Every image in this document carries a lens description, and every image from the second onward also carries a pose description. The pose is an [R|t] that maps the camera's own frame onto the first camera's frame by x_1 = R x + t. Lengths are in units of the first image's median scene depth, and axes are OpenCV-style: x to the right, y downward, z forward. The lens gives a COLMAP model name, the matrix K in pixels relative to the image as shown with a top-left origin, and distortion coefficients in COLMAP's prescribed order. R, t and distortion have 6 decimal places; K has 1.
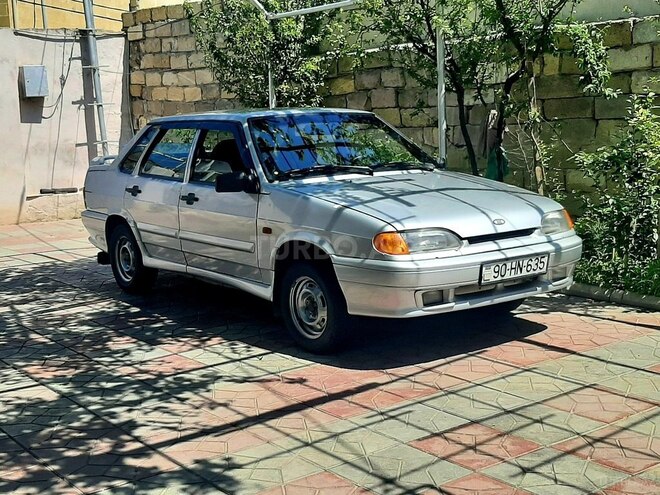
lens RADIAL K [[929.1, 0, 330.0], [0, 929.1, 247.5], [0, 0, 1]] dist [0.124167, -0.112988]
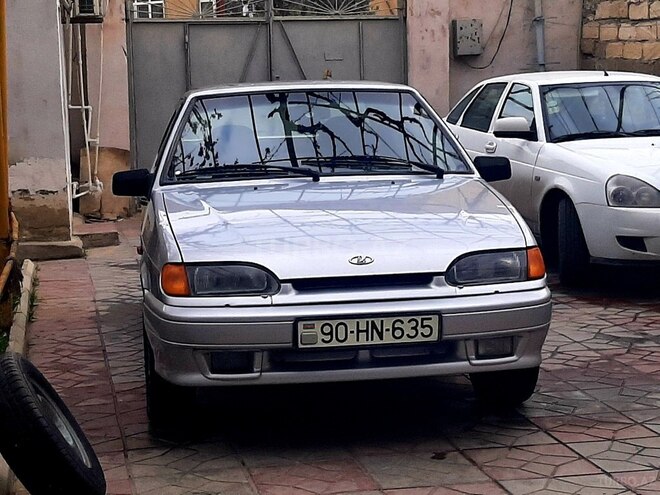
lens RADIAL K [[1287.4, 0, 332.9], [0, 1287.4, 265.4], [0, 0, 1]] dist [0.123577, -0.033939]
pose [[0.874018, 0.070186, -0.480798, 0.598037], [-0.069939, 0.997381, 0.018458, -0.038639], [0.480834, 0.017494, 0.876637, 0.178390]]
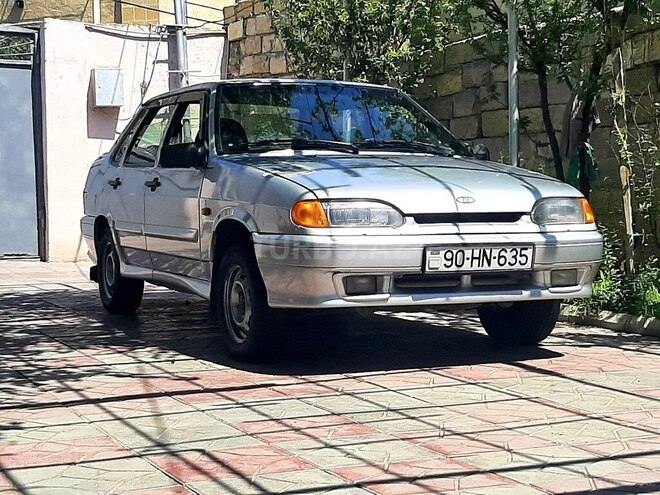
lens RADIAL K [[1287.4, 0, 332.9], [0, 1287.4, 265.4], [0, 0, 1]] dist [0.123577, -0.033939]
pose [[0.973290, 0.041868, -0.225728, 0.313638], [-0.060147, 0.995390, -0.074713, 0.112475], [0.221559, 0.086294, 0.971321, -0.066889]]
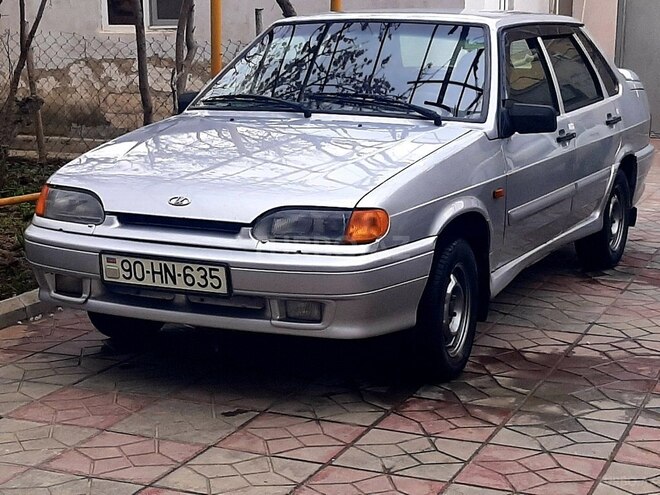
lens RADIAL K [[1287.4, 0, 332.9], [0, 1287.4, 265.4], [0, 0, 1]] dist [0.123577, -0.033939]
pose [[0.462854, 0.202889, -0.862903, 1.005105], [-0.149105, 0.977404, 0.149832, -0.132958], [0.873804, 0.059313, 0.482647, 0.649984]]
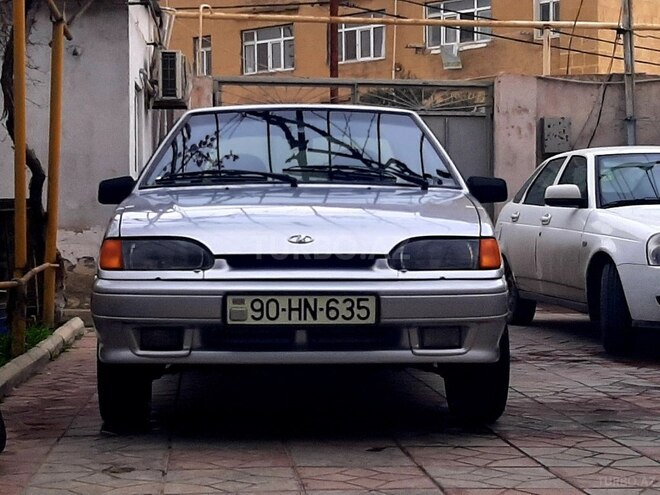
lens RADIAL K [[1287.4, 0, 332.9], [0, 1287.4, 265.4], [0, 0, 1]] dist [0.123577, -0.033939]
pose [[0.815731, 0.042638, -0.576857, 0.701887], [-0.108359, 0.990889, -0.079989, 0.058432], [0.568191, 0.127757, 0.812919, 0.287772]]
